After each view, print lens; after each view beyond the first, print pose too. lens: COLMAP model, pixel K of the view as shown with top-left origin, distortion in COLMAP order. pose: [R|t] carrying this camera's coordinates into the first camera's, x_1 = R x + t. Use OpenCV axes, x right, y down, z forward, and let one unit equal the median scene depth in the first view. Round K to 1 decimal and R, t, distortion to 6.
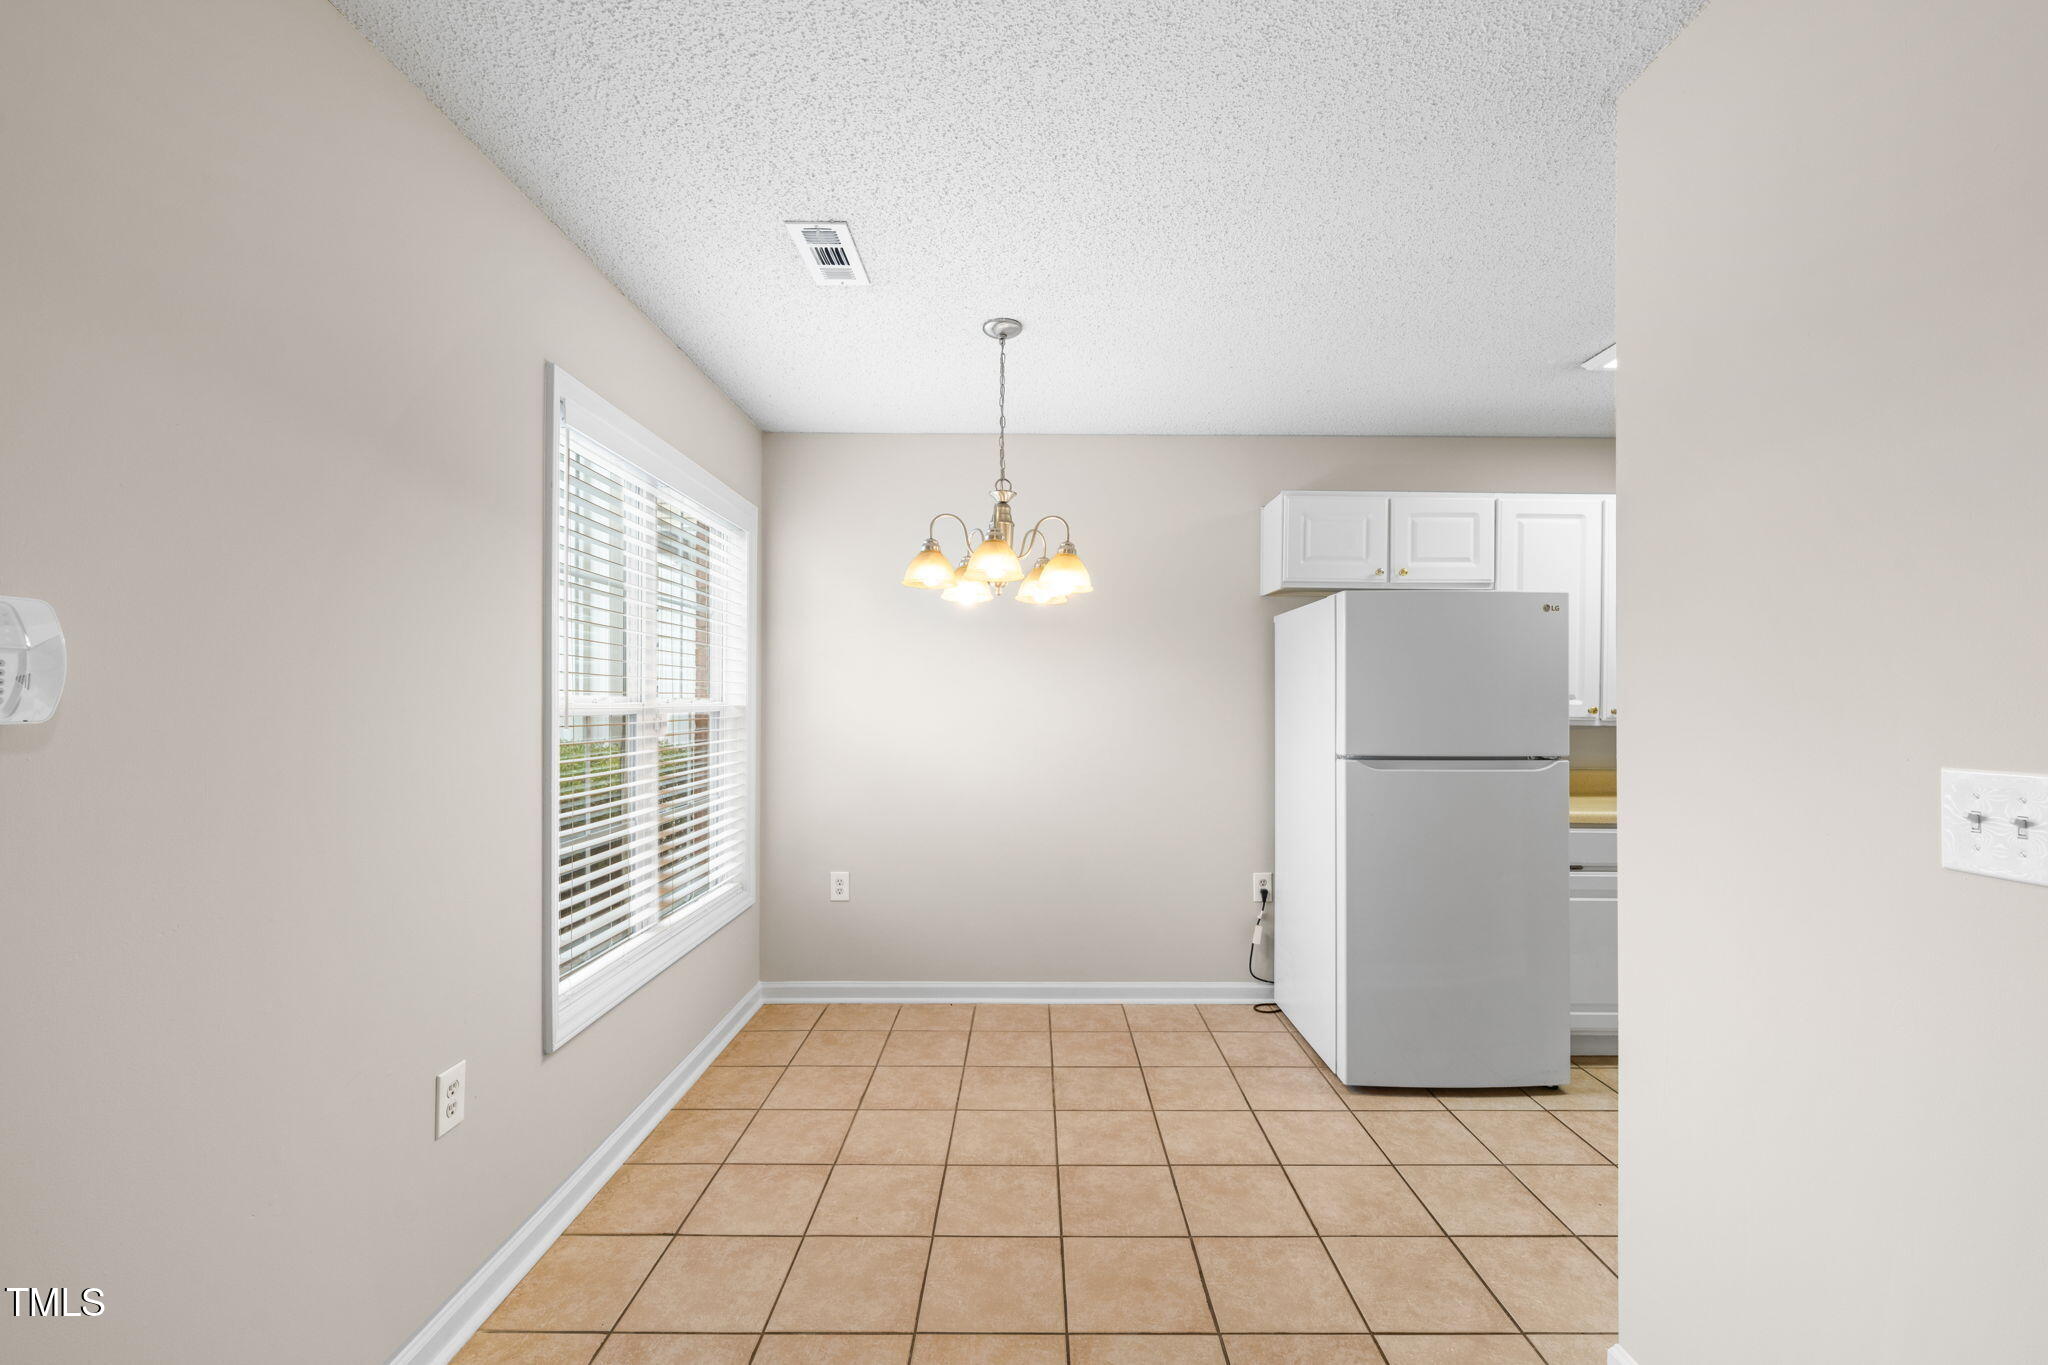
lens RADIAL K [[835.3, 0, 1034.9], [0, 835.3, 692.9], [0, 0, 1]] dist [-0.000299, -0.000235]
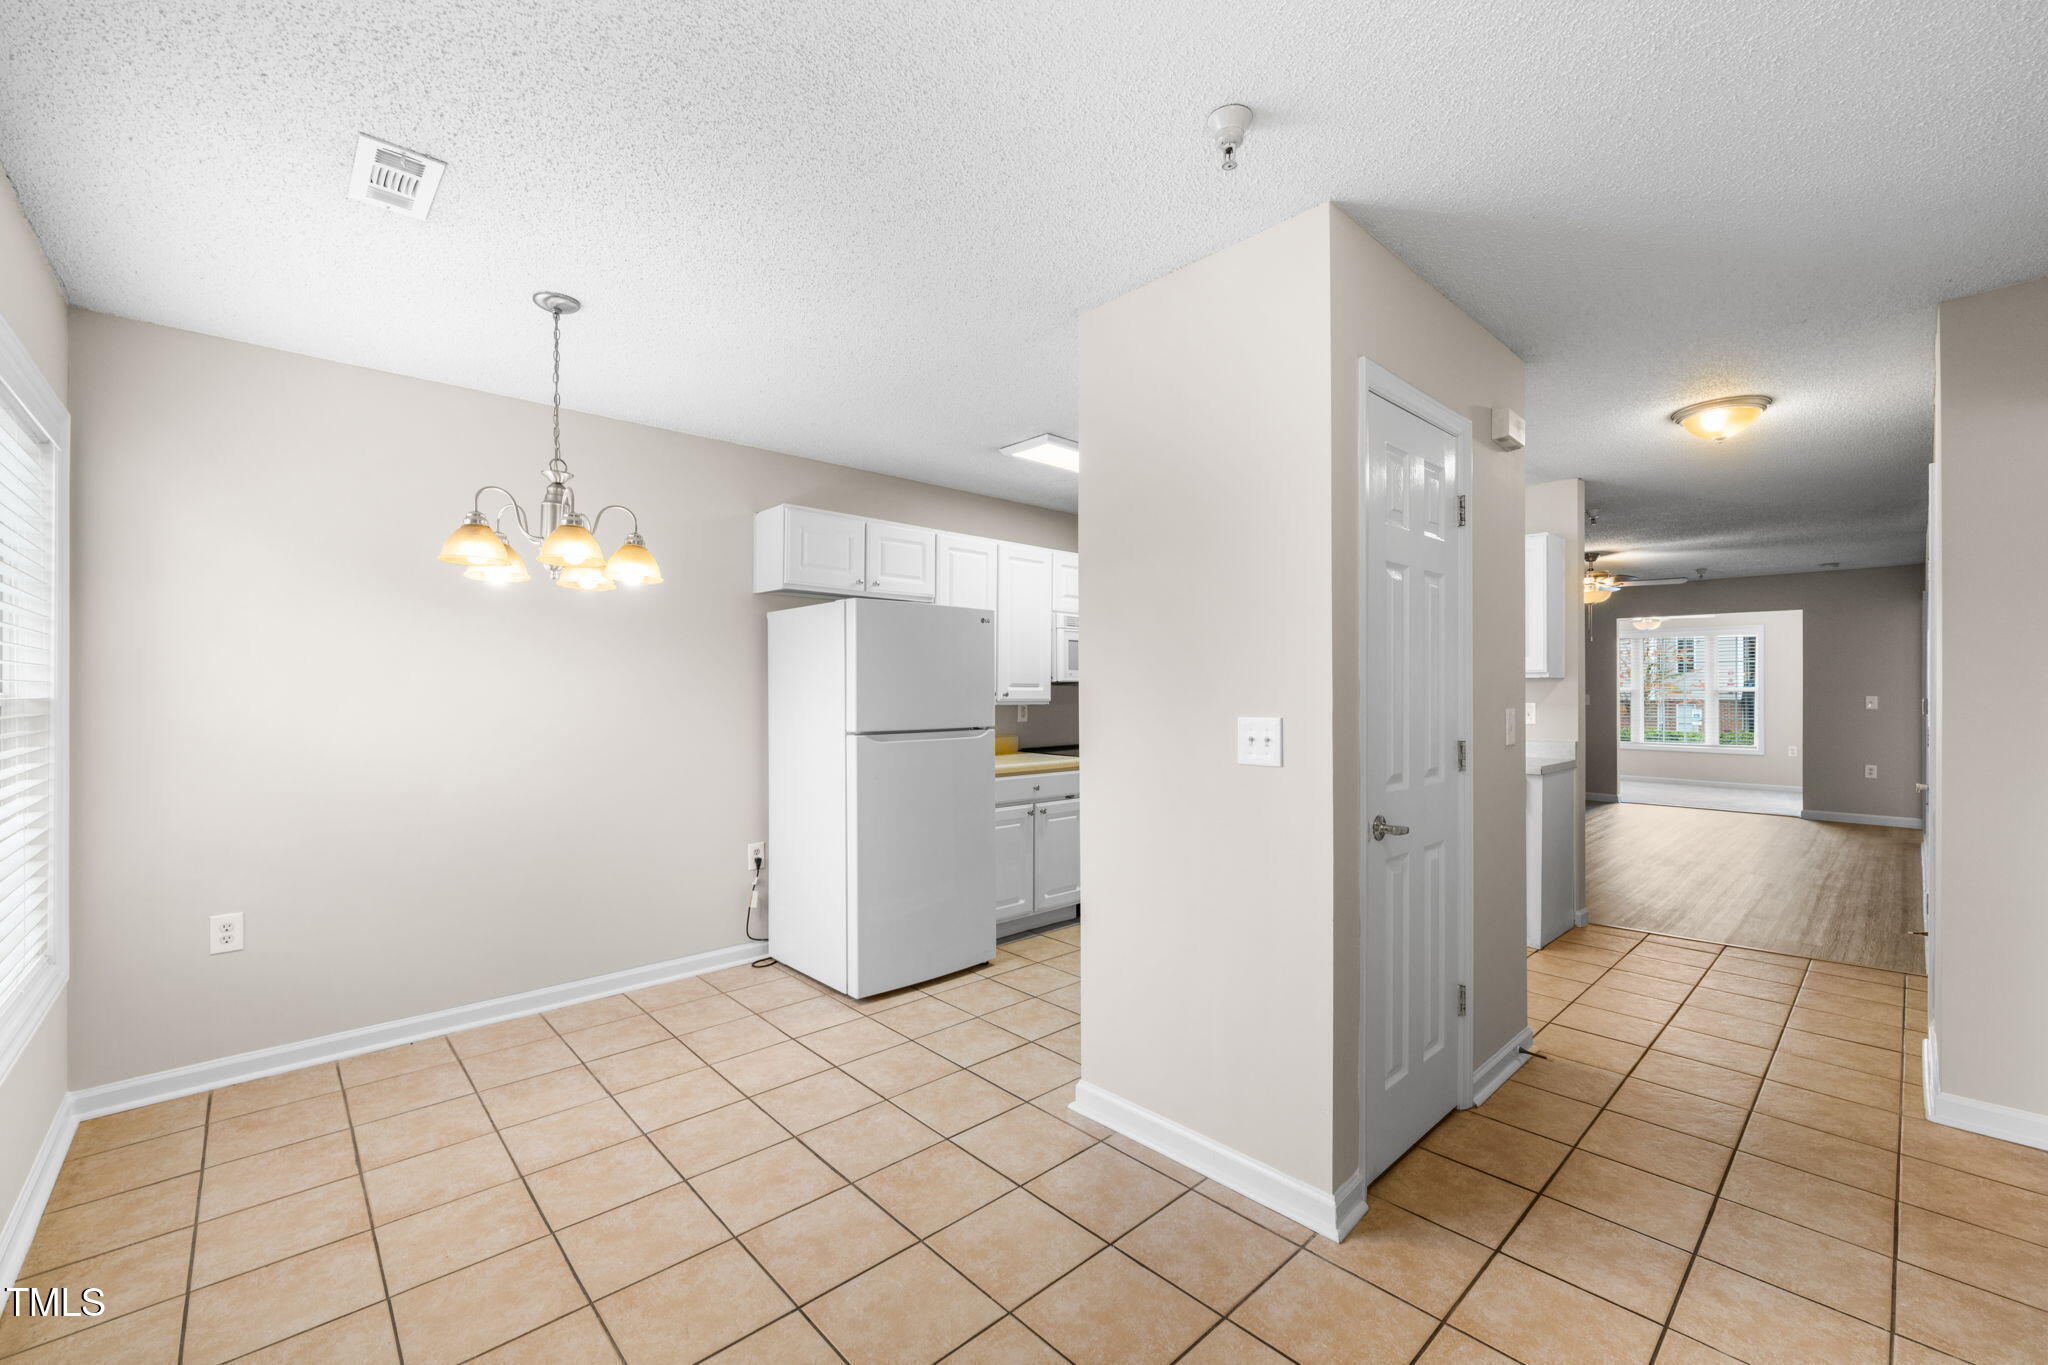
lens RADIAL K [[834.2, 0, 1024.0], [0, 834.2, 682.5], [0, 0, 1]] dist [-0.000281, -0.000005]
pose [[0.736005, 0.000610, 0.676975, -0.257727], [-0.001757, 0.999998, 0.001009, 0.000152], [-0.676973, -0.001933, 0.736005, -0.066268]]
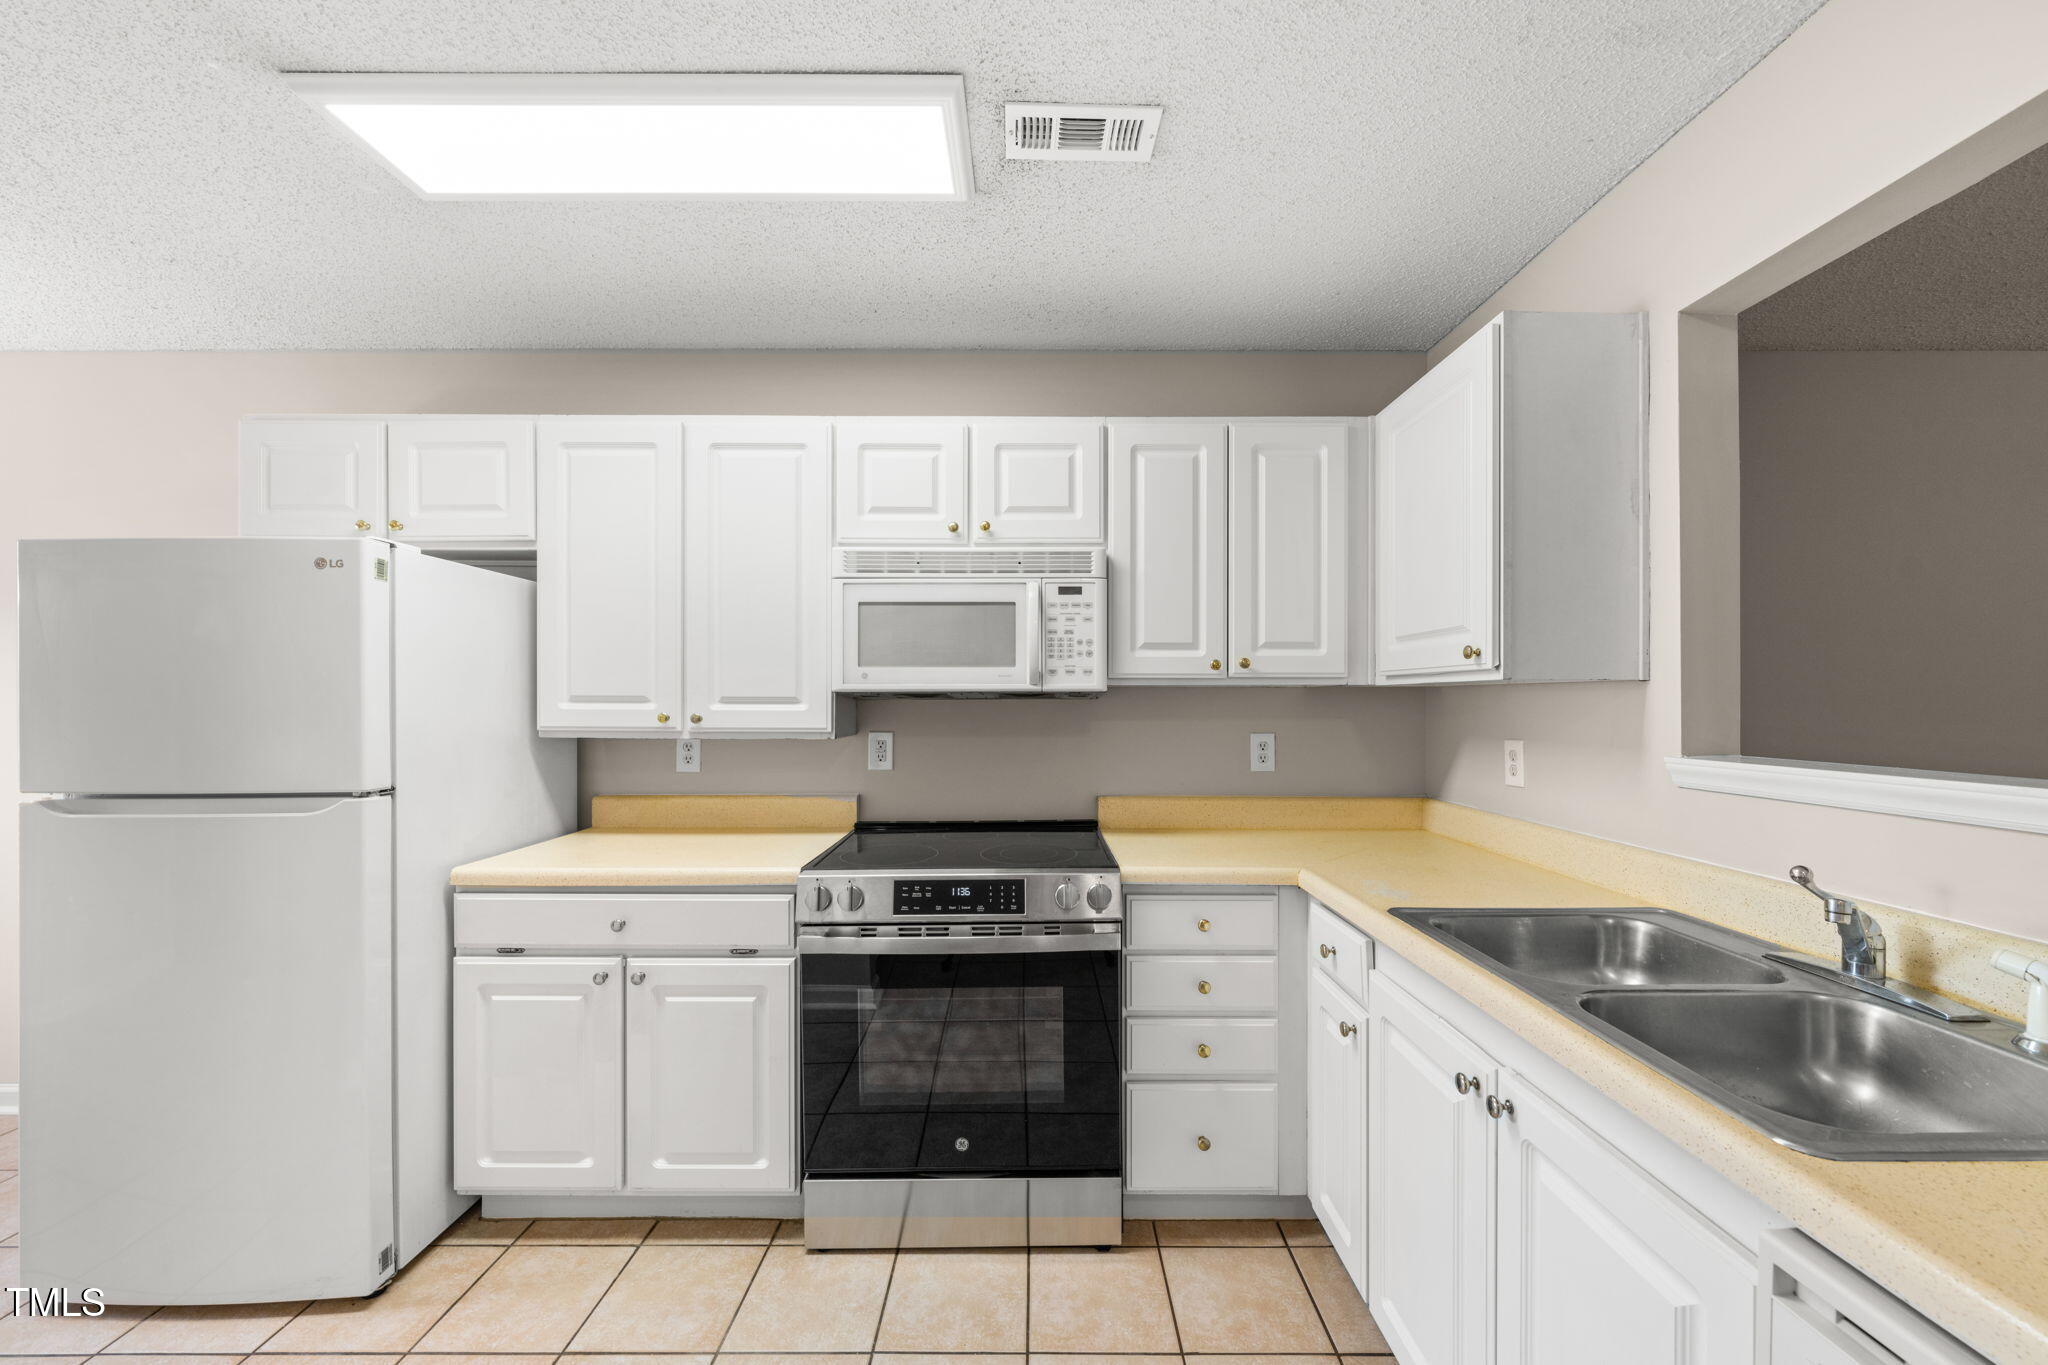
lens RADIAL K [[871.5, 0, 1032.8], [0, 871.5, 686.6], [0, 0, 1]] dist [0.001407, 0.000187]
pose [[0.999988, -0.000647, 0.004887, 0.938921], [0.000612, 0.999973, 0.007280, -0.008877], [-0.004891, -0.007277, 0.999962, 0.256867]]
